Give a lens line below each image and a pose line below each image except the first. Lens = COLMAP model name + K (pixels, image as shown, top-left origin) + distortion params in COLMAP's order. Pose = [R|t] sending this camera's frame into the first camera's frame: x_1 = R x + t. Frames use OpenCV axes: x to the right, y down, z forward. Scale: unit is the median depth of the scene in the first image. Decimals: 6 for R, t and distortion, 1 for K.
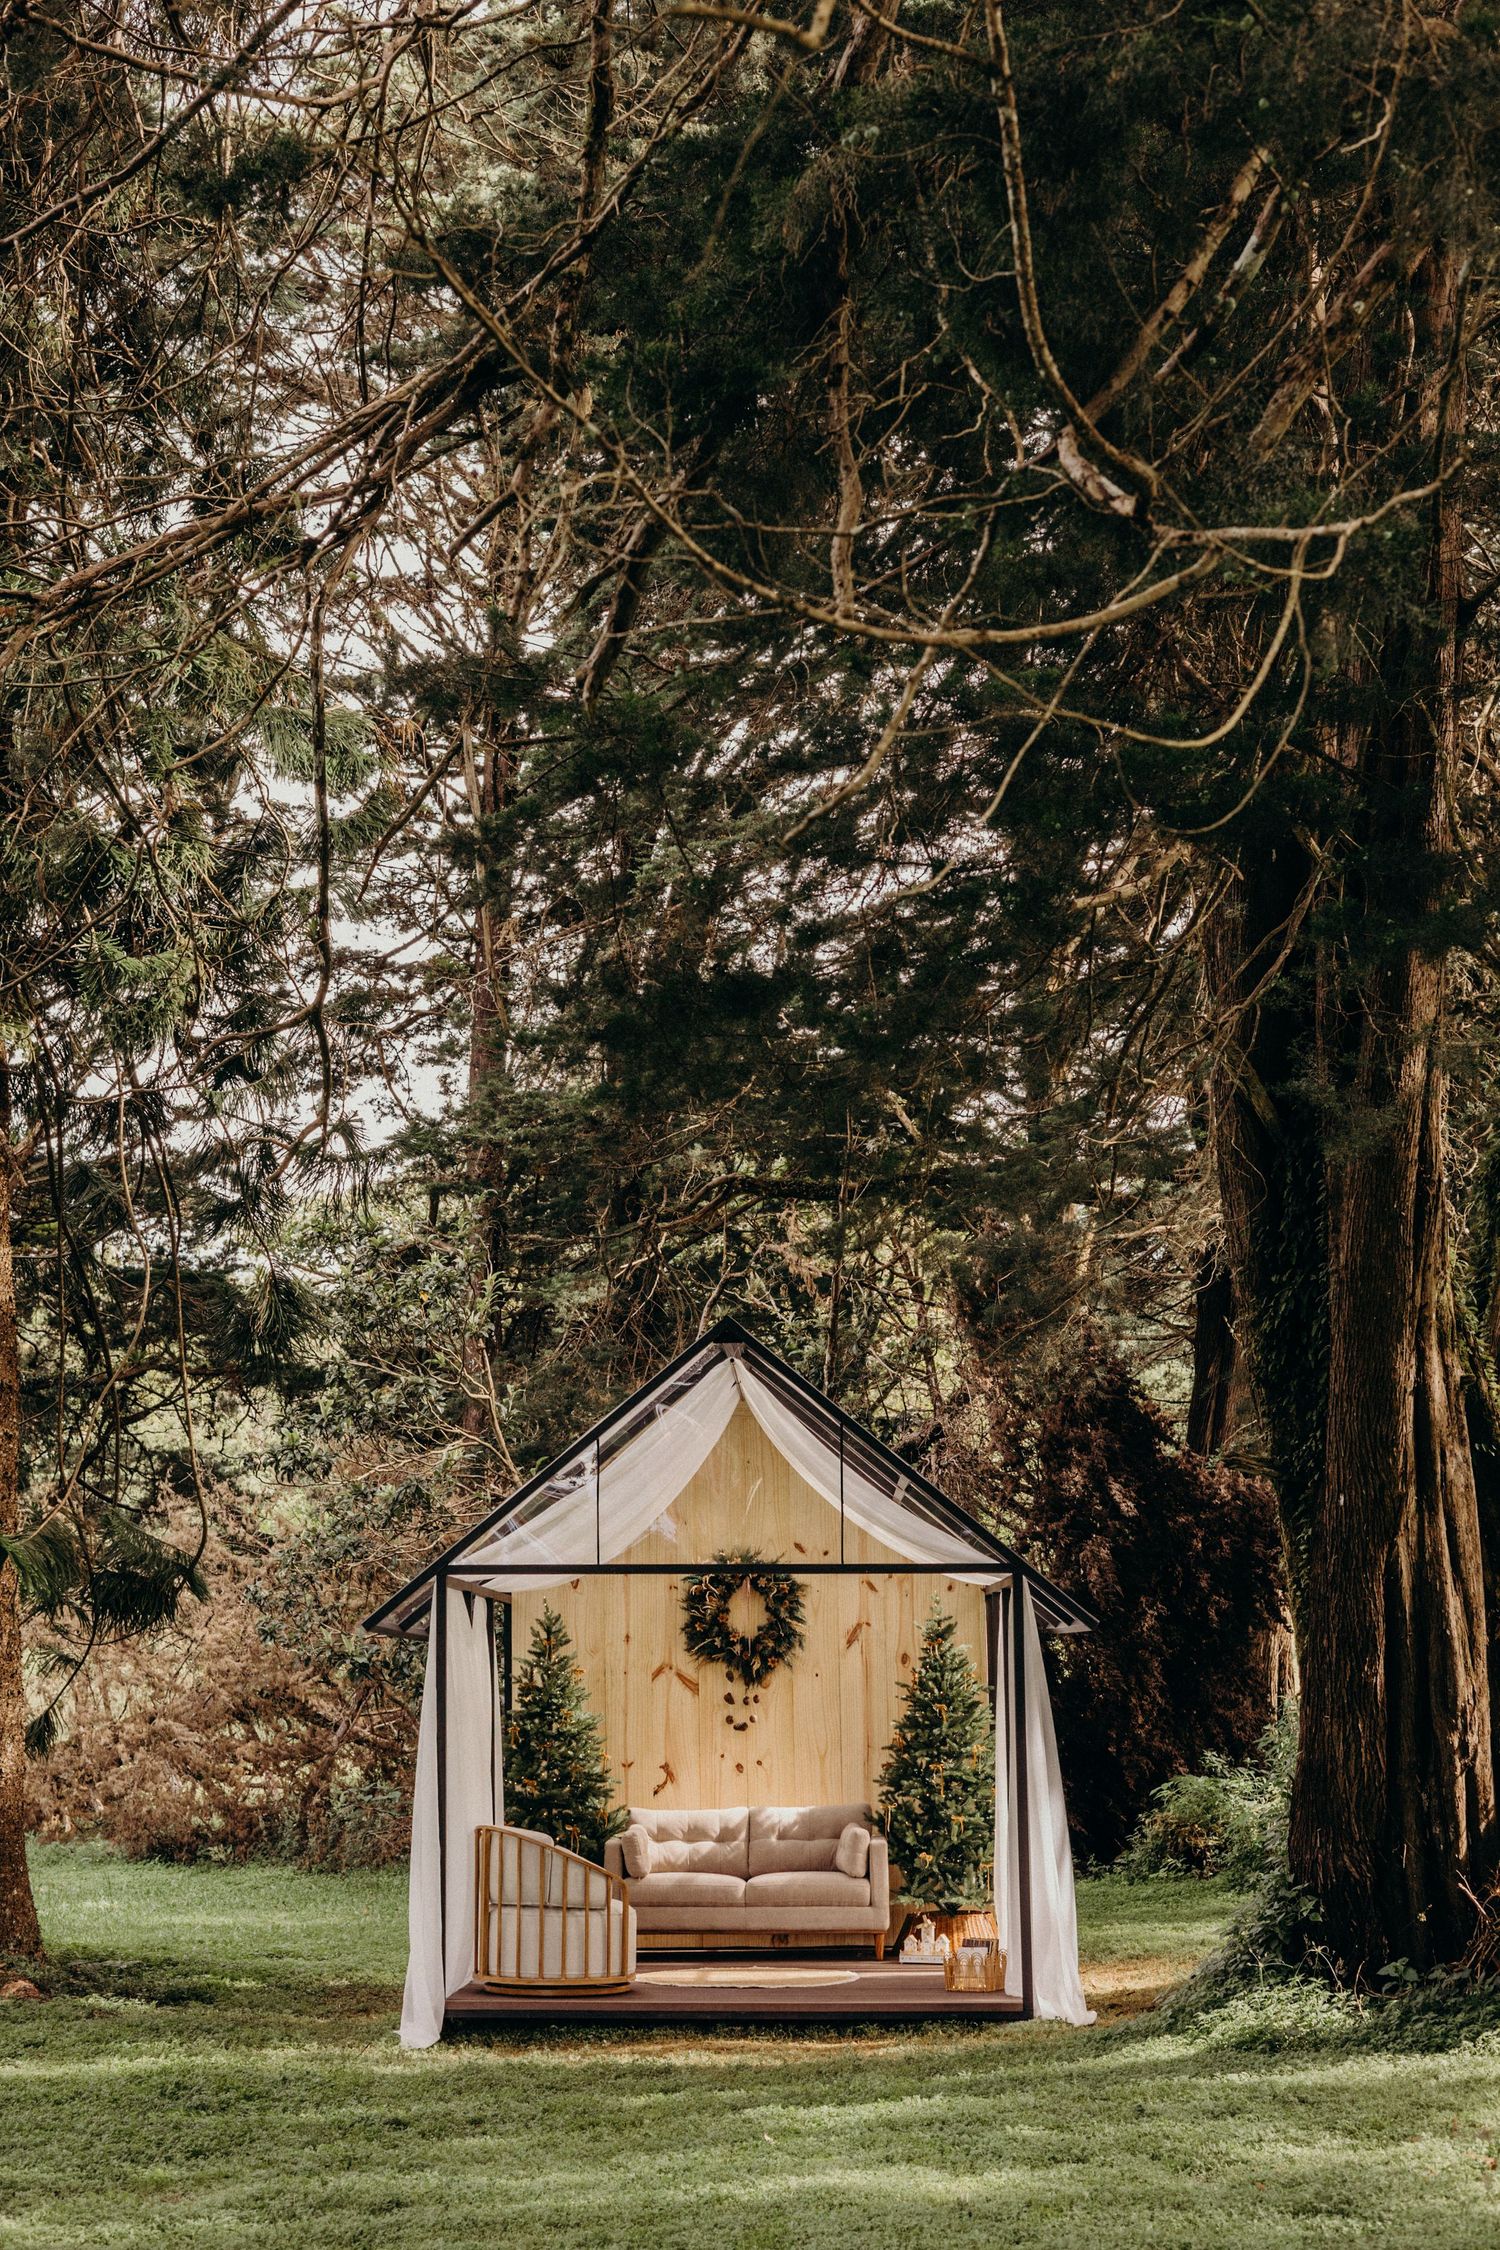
lens RADIAL K [[3297.1, 0, 688.1], [0, 3297.1, 1106.0], [0, 0, 1]] dist [-0.005517, 0.100434]
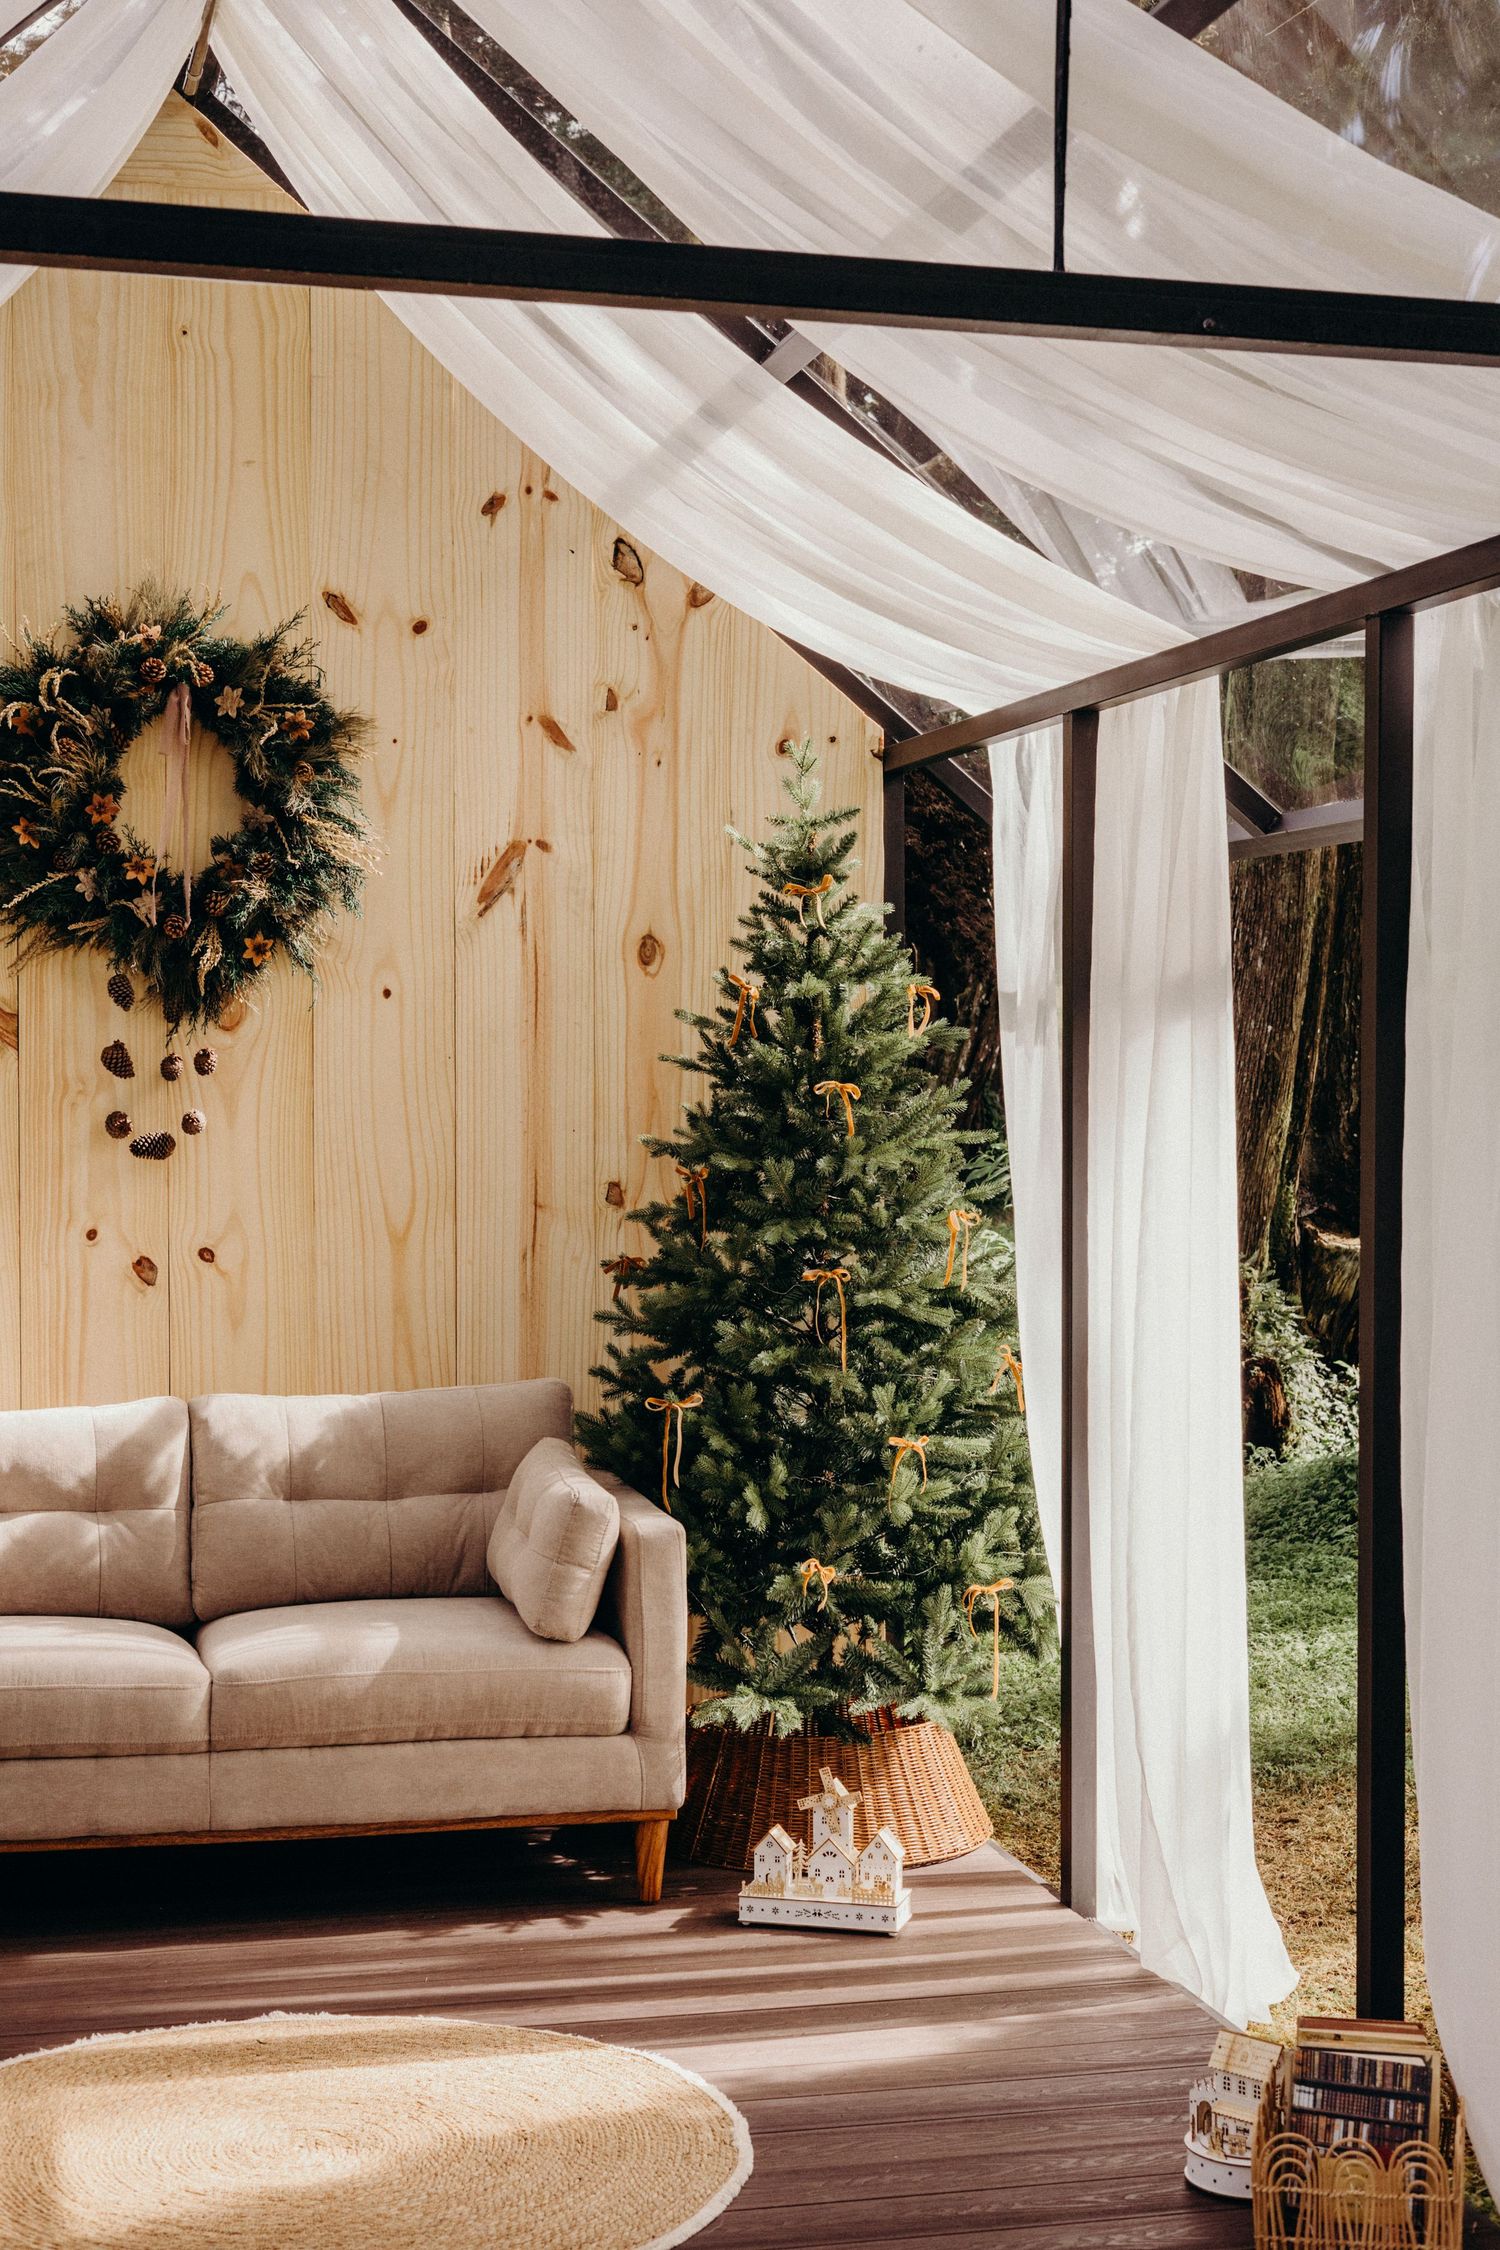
lens RADIAL K [[3123.9, 0, 750.0], [0, 3123.9, 1125.0], [0, 0, 1]] dist [0.004206, 0.009907]
pose [[0.959560, 0.006871, 0.281419, -0.014438], [-0.057721, 0.983263, 0.172807, 0.133570], [-0.275521, -0.182063, 0.943897, 0.714650]]
